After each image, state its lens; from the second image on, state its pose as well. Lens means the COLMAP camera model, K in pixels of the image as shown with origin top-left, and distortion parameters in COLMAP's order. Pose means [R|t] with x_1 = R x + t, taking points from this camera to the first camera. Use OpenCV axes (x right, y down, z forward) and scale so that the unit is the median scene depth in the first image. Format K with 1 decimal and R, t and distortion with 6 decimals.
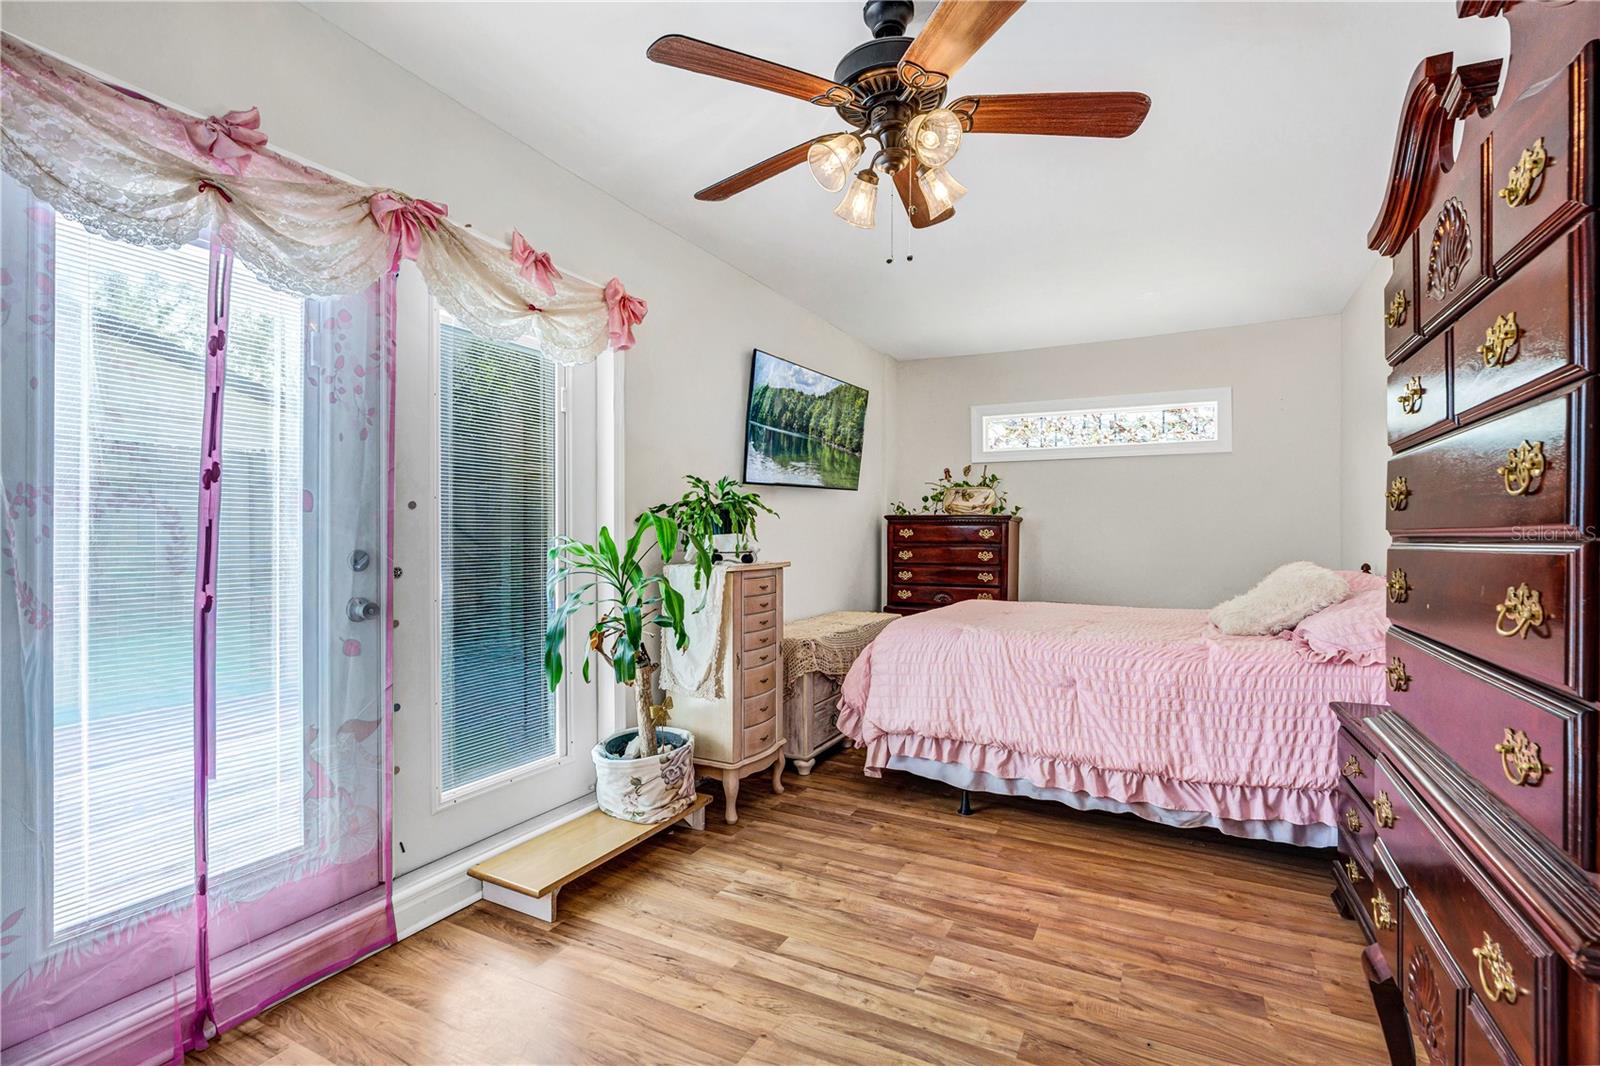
lens RADIAL K [[760.6, 0, 792.1], [0, 760.6, 535.4], [0, 0, 1]] dist [-0.011180, 0.006330]
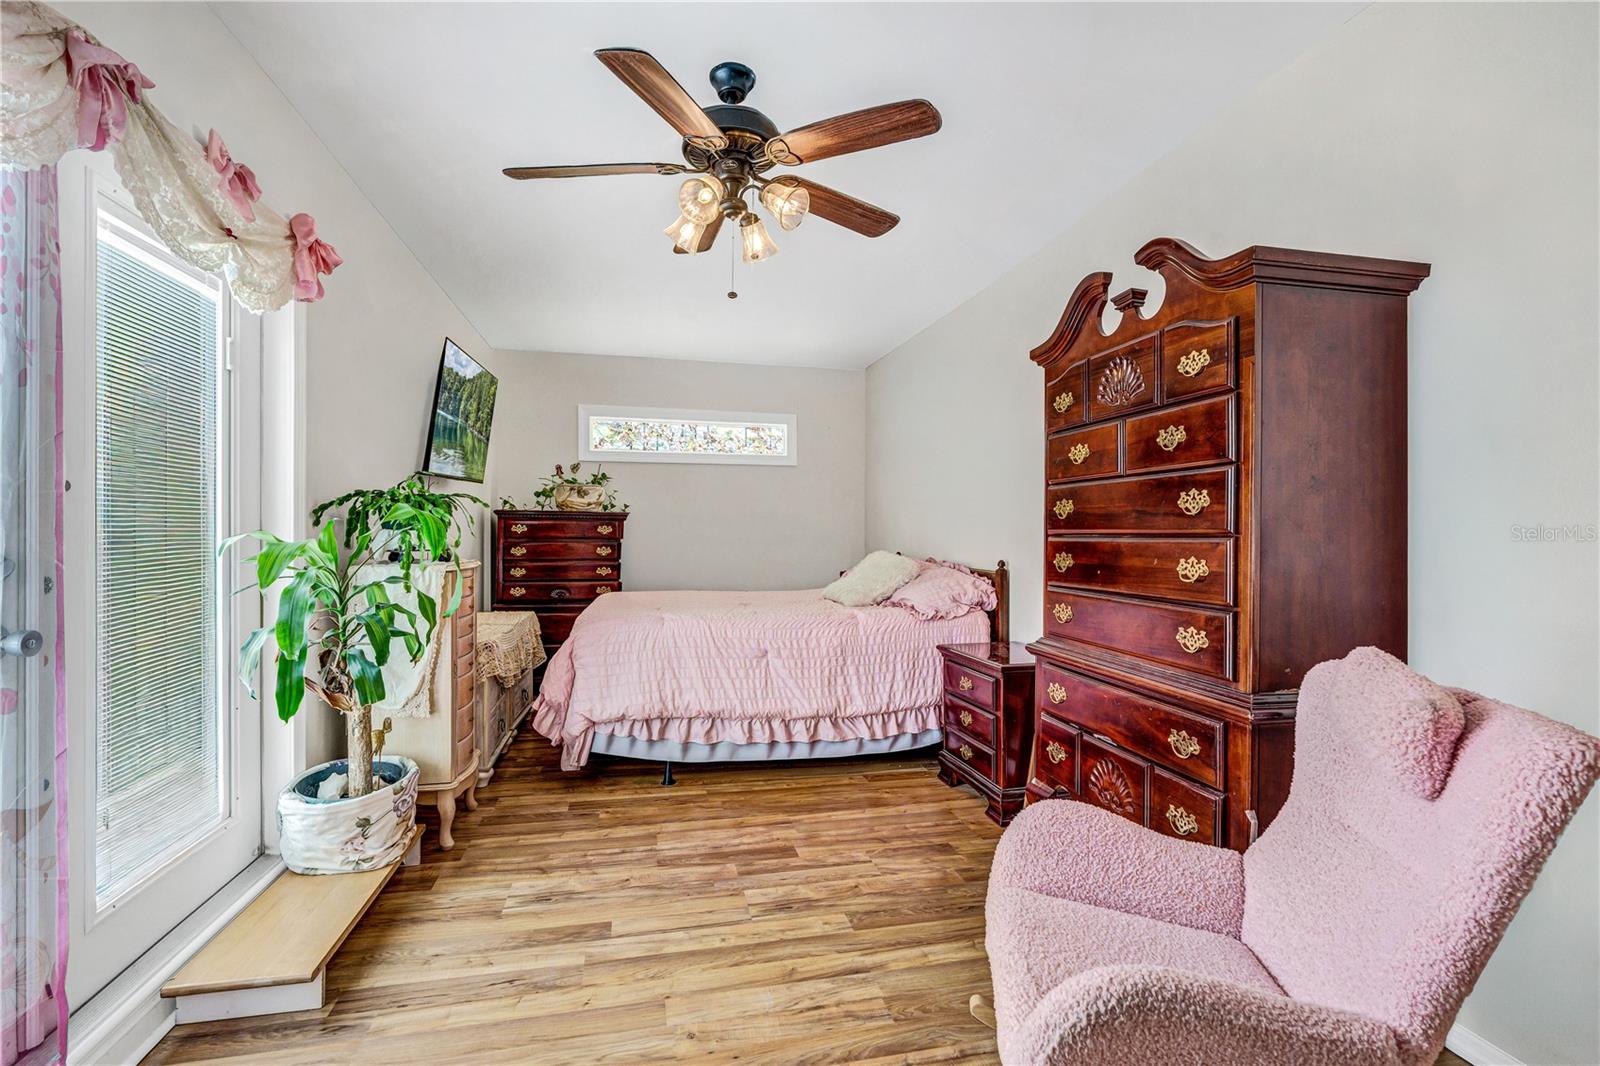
lens RADIAL K [[760.6, 0, 820.4], [0, 760.6, 529.4], [0, 0, 1]] dist [-0.011180, 0.006330]
pose [[0.749938, 0.004552, 0.661492, -0.377231], [-0.003476, 0.999990, -0.002941, -0.000738], [-0.661499, -0.000093, 0.749946, 0.032080]]
